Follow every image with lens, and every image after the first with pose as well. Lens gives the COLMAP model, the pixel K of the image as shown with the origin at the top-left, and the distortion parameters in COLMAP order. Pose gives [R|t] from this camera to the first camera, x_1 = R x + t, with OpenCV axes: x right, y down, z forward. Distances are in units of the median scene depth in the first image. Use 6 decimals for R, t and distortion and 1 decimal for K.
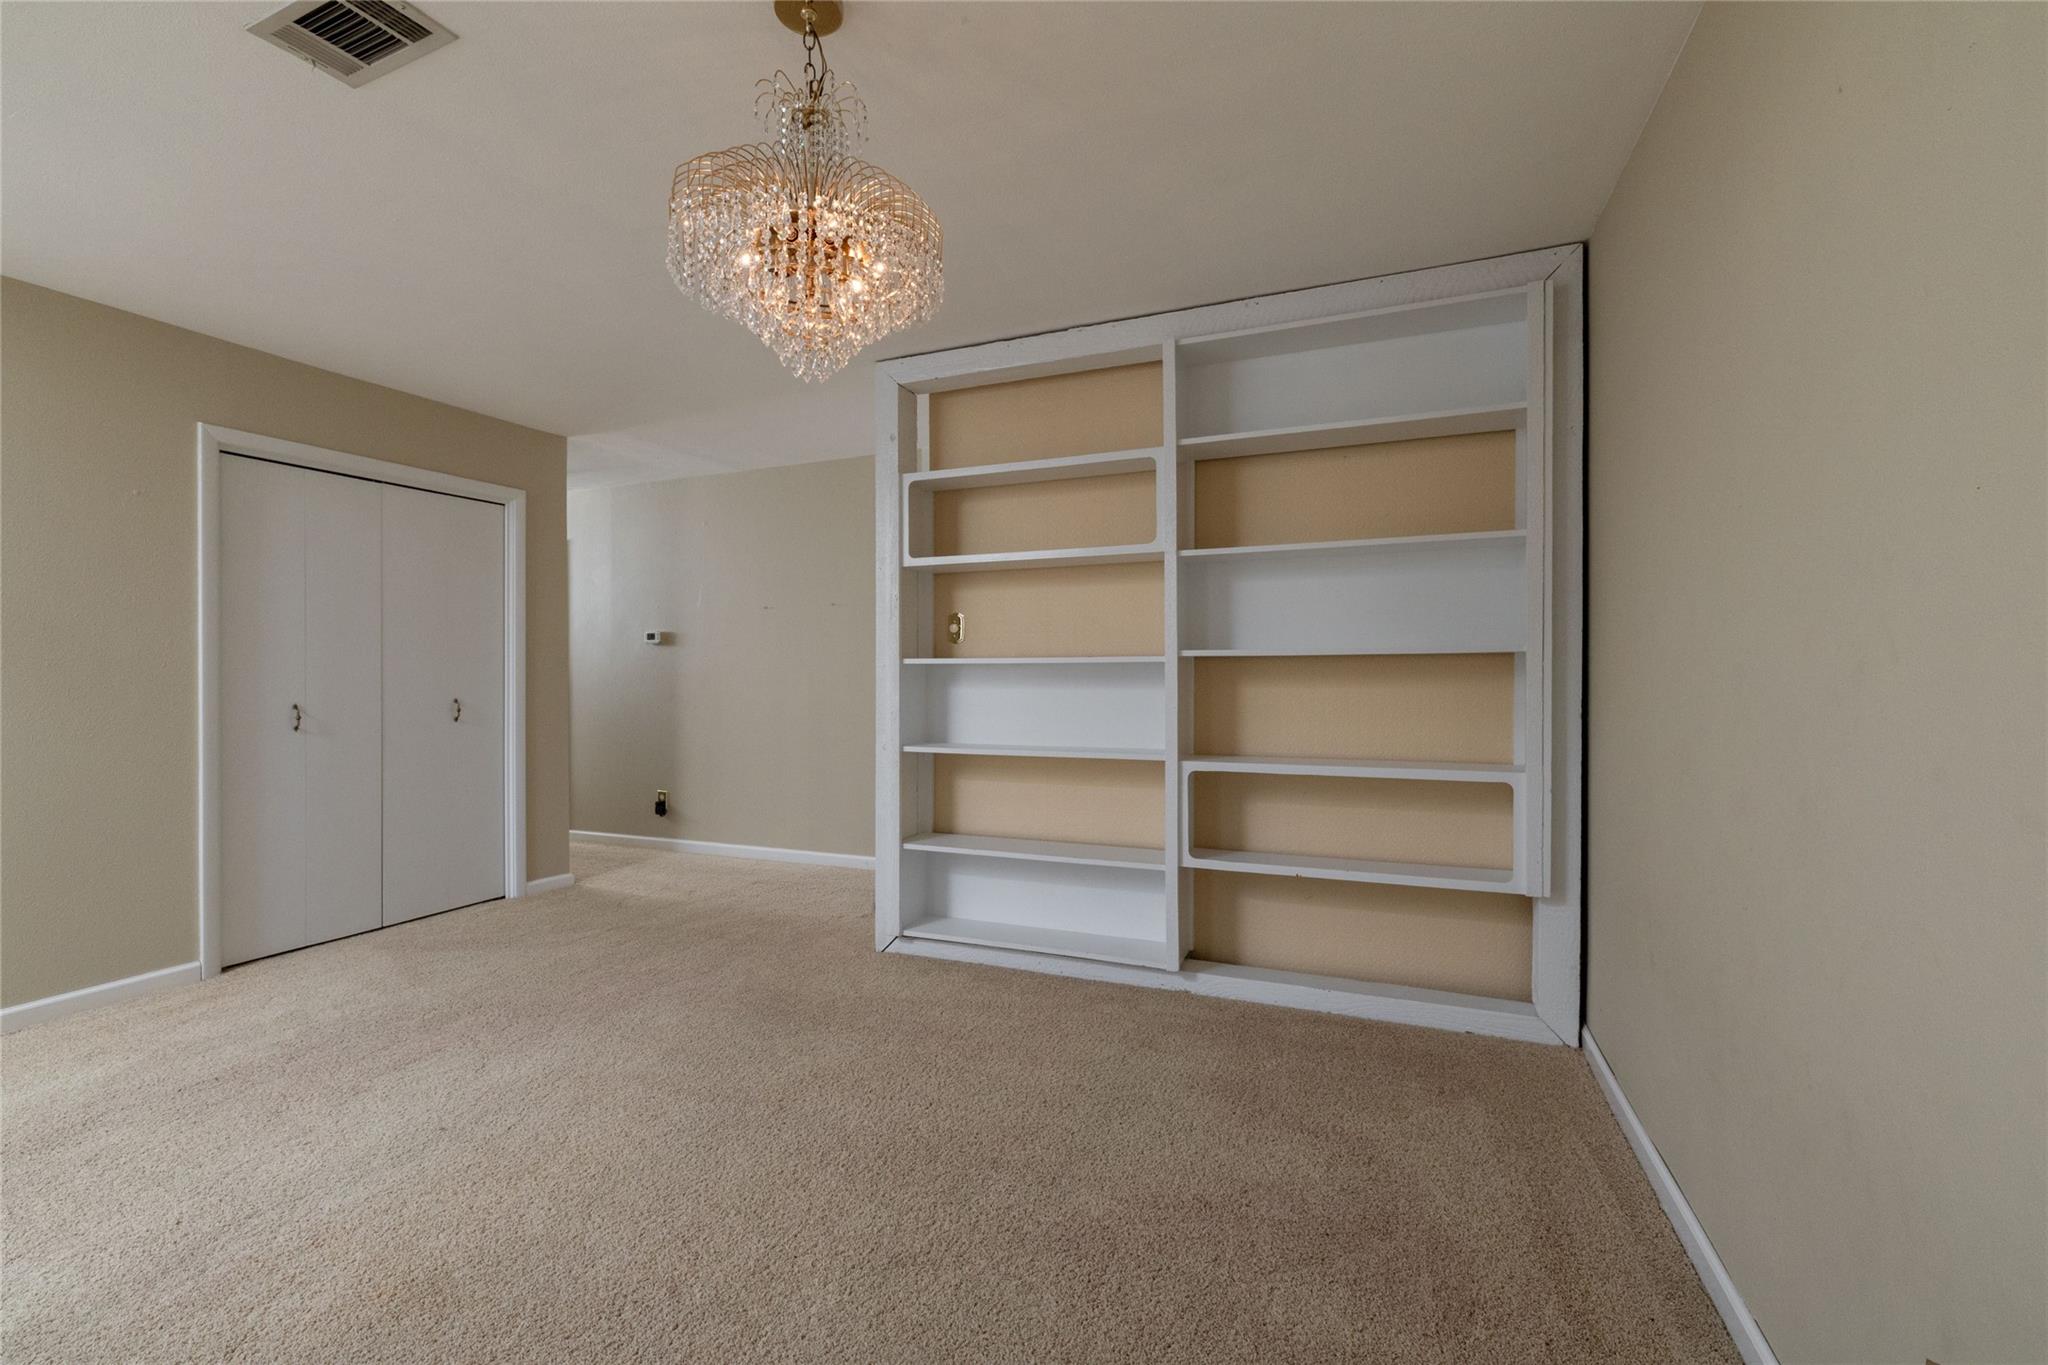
lens RADIAL K [[888.5, 0, 1013.9], [0, 888.5, 681.1], [0, 0, 1]] dist [0.000617, 0.000404]
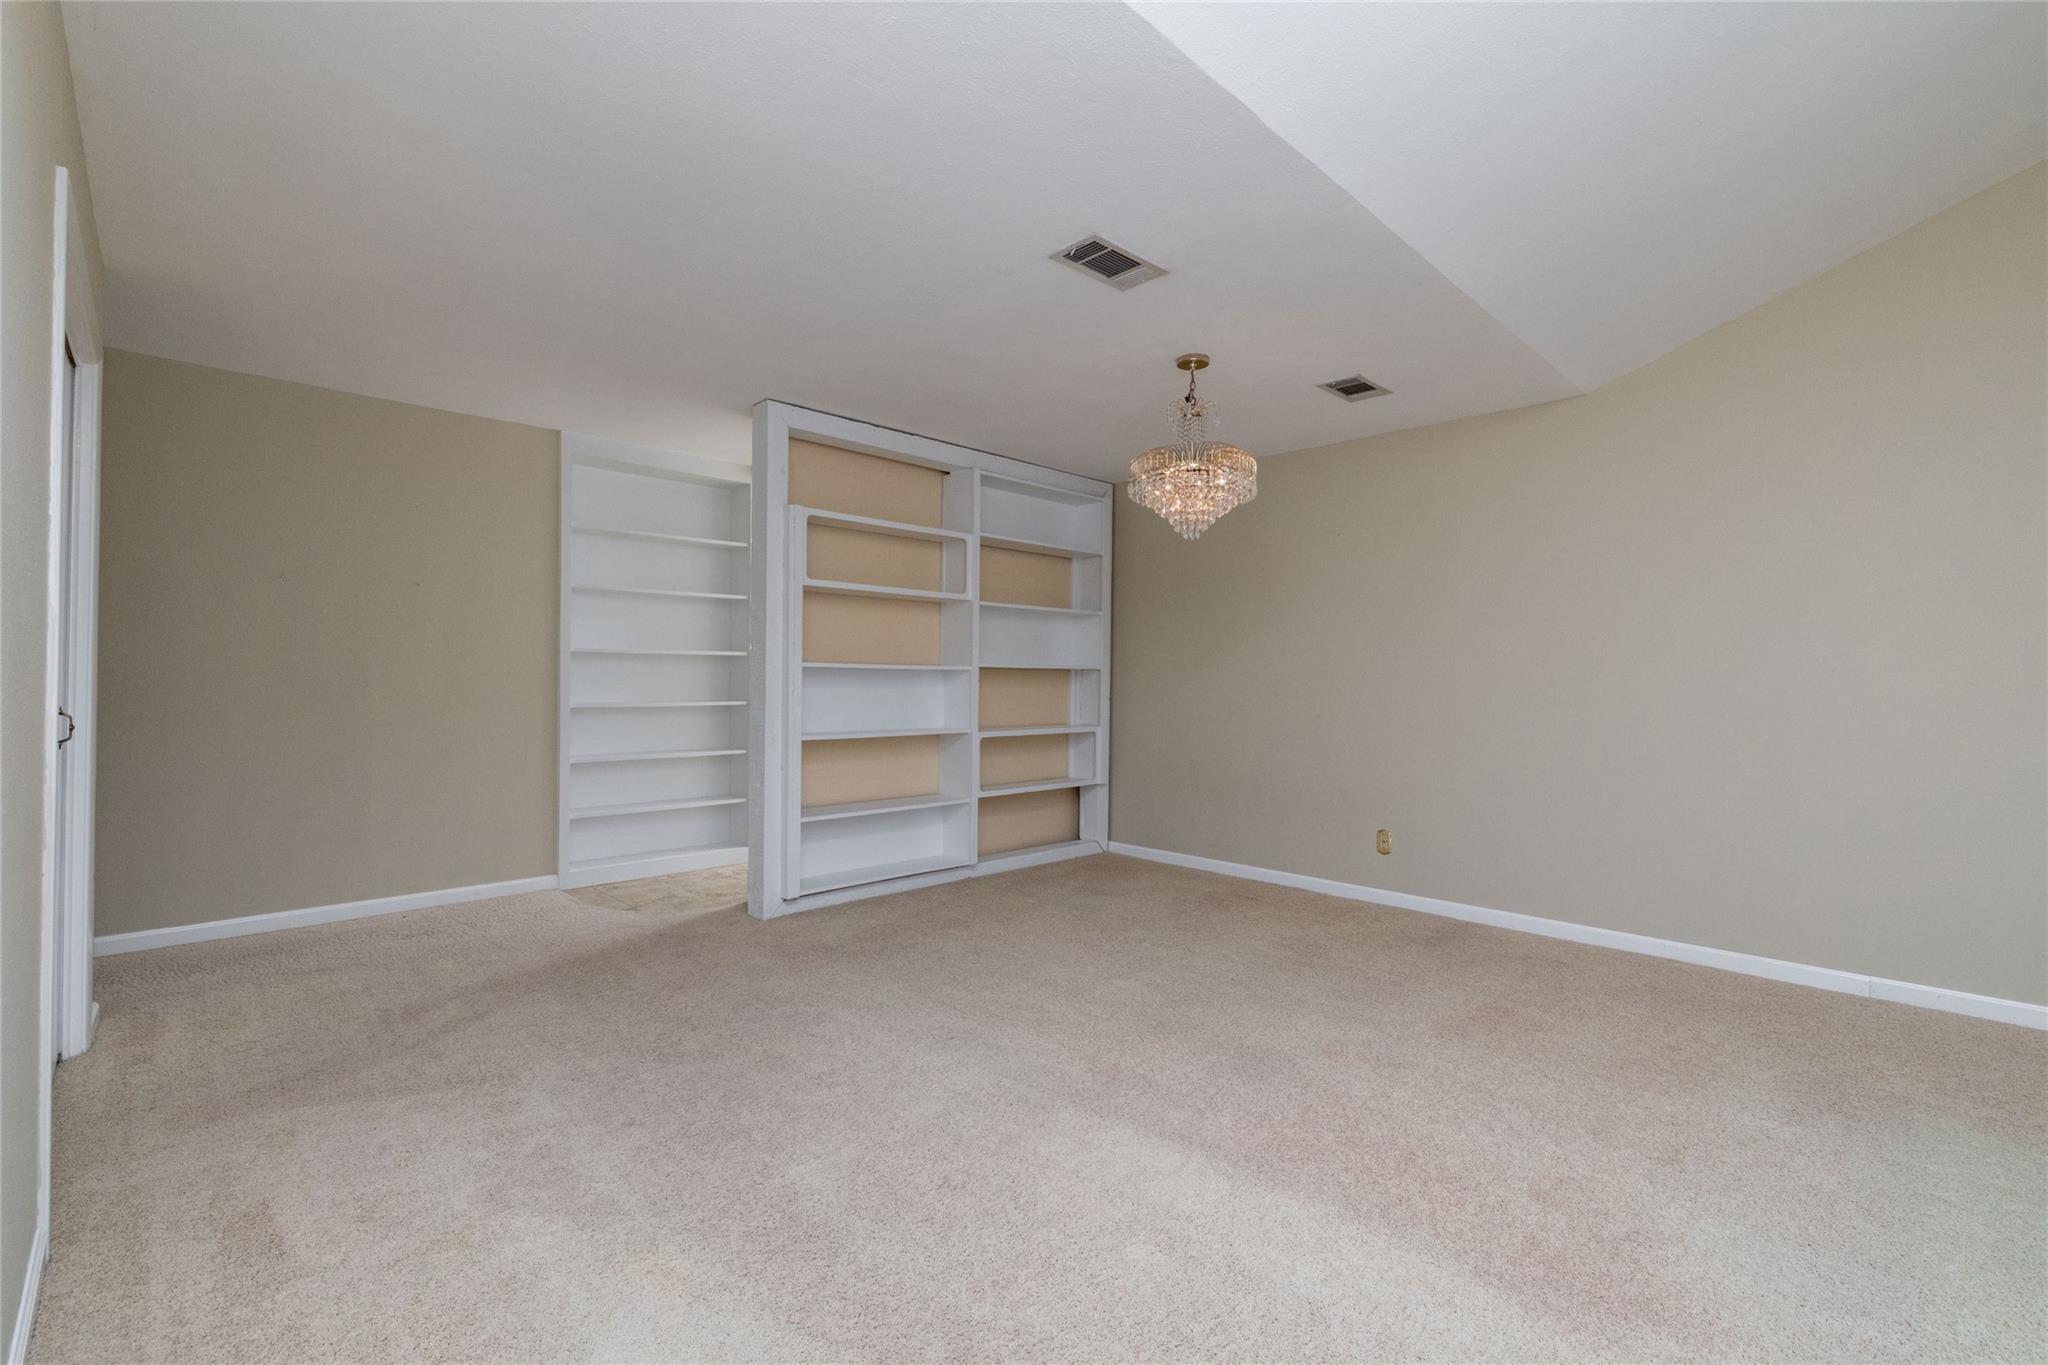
lens RADIAL K [[888.5, 0, 1013.9], [0, 888.5, 681.1], [0, 0, 1]] dist [0.000617, 0.000404]
pose [[0.391796, 0.004810, 0.920040, -1.271110], [-0.004705, 0.999984, -0.003224, 0.003028], [-0.920040, -0.003066, 0.391812, 0.316001]]
